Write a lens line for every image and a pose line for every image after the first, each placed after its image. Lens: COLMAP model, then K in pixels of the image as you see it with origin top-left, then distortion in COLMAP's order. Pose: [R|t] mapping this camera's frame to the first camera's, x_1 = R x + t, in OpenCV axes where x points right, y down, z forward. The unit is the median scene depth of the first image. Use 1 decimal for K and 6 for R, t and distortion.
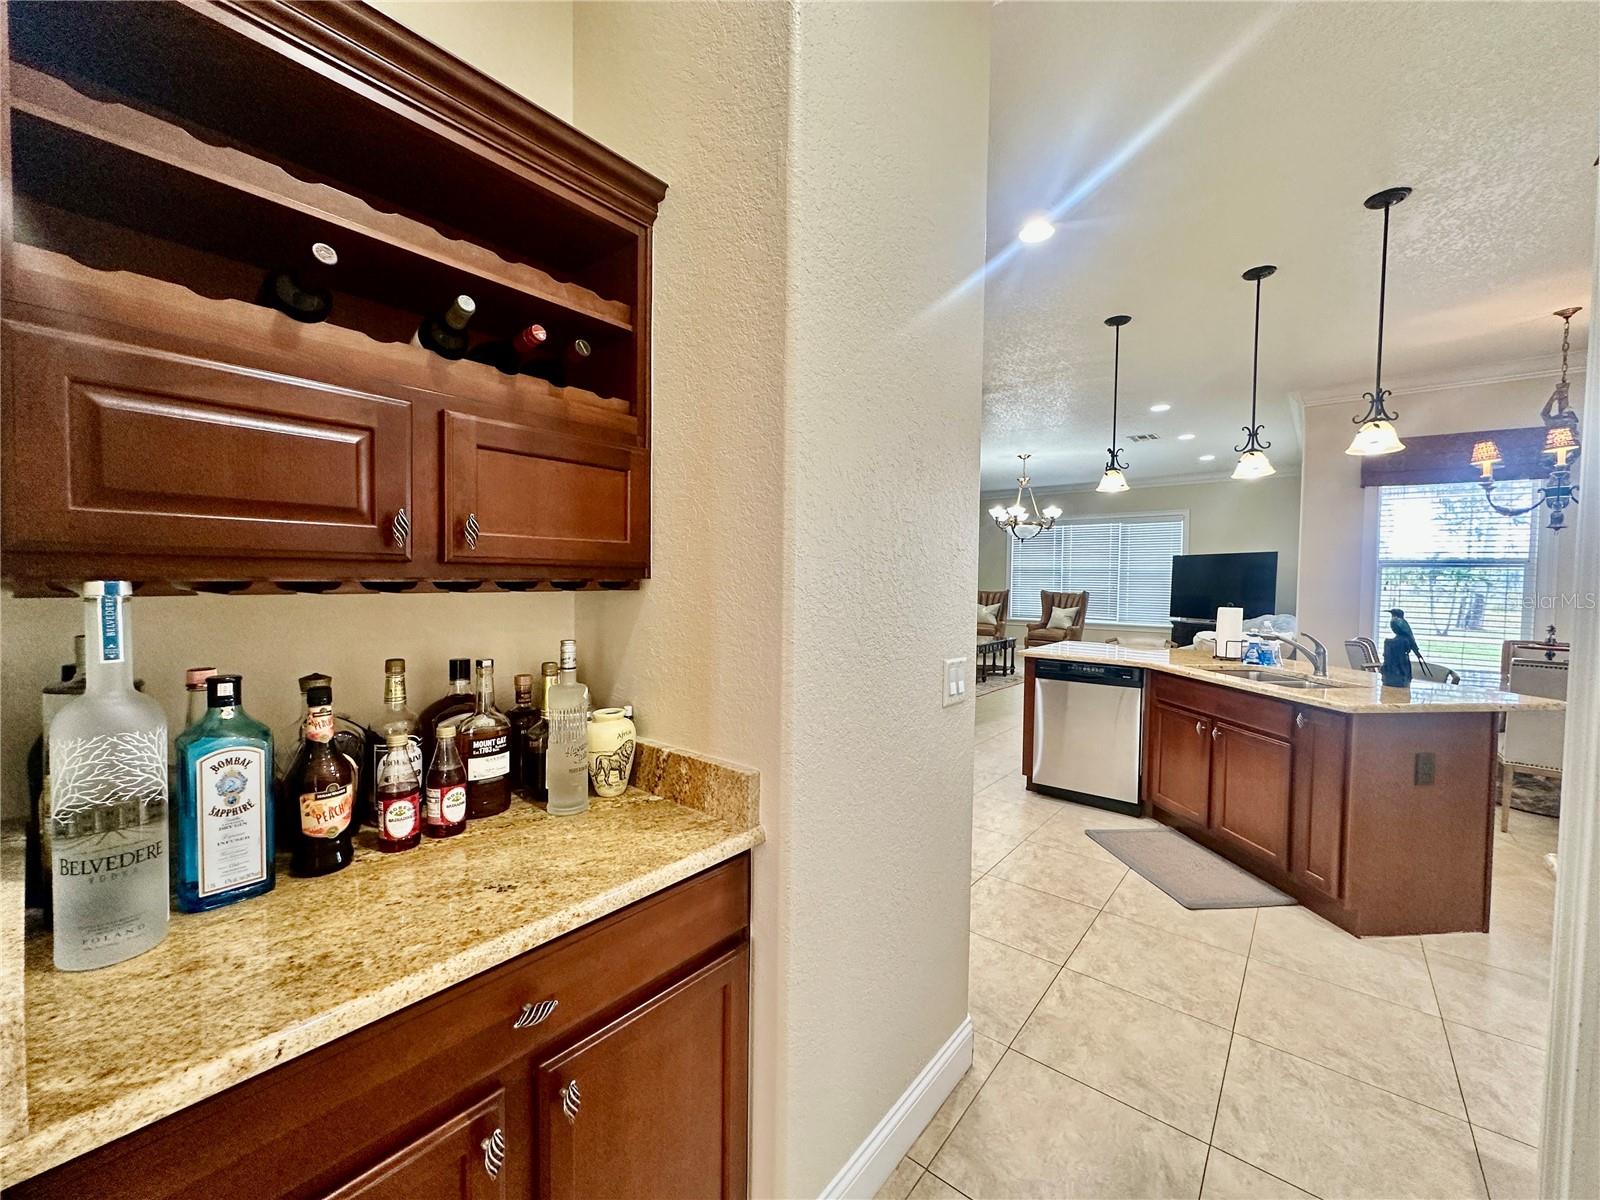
lens RADIAL K [[637.9, 0, 801.3], [0, 637.9, 600.7], [0, 0, 1]] dist [-0.003293, 0.001060]
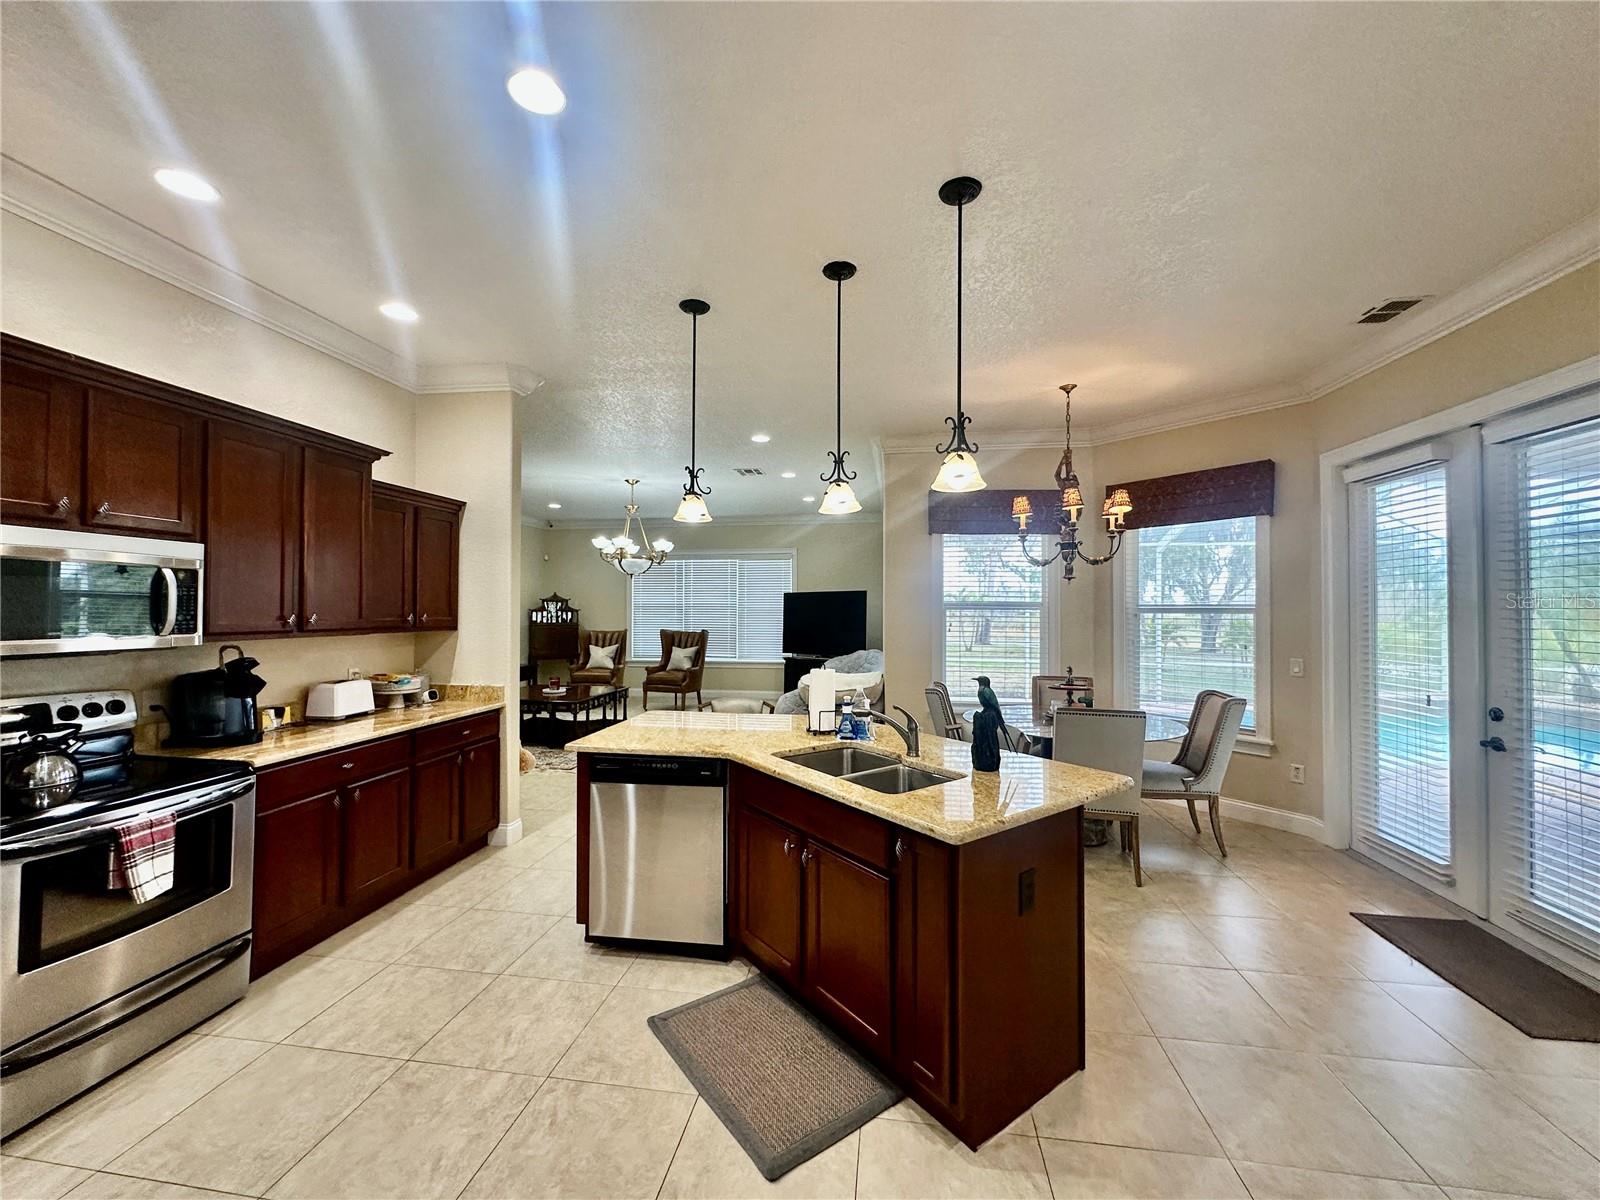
lens RADIAL K [[637.9, 0, 801.1], [0, 637.9, 601.5], [0, 0, 1]] dist [-0.003293, 0.001060]
pose [[0.858134, -0.003389, 0.513414, 0.222137], [0.026558, 0.998933, -0.037795, -0.046030], [-0.512738, 0.046068, 0.857308, 0.297598]]
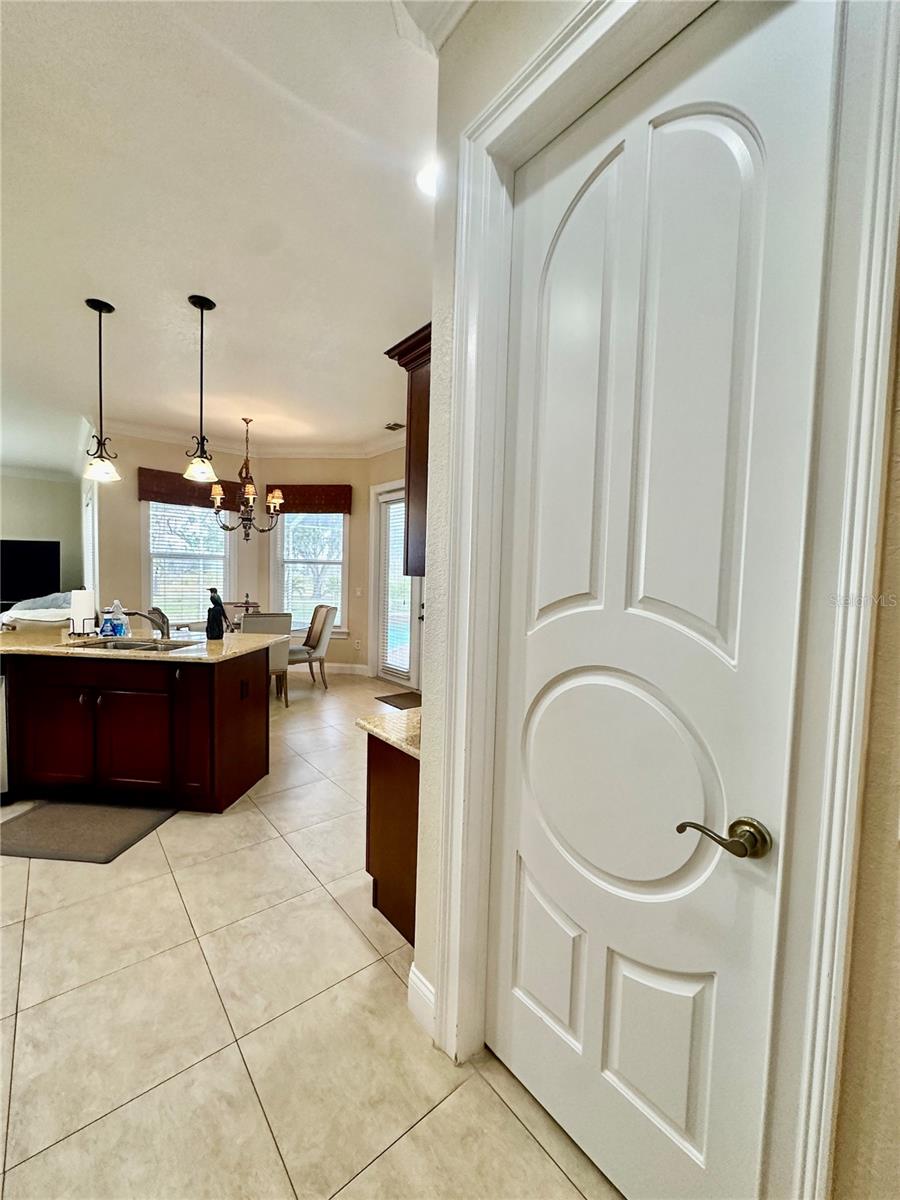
lens RADIAL K [[478.4, 0, 448.3], [0, 478.4, 600.8], [0, 0, 1]] dist [-0.003293, 0.001060]
pose [[0.193443, -0.058286, 0.979379, -0.049082], [0.013634, 0.998297, 0.056719, -0.009861], [-0.981017, 0.002381, 0.193908, 0.178462]]
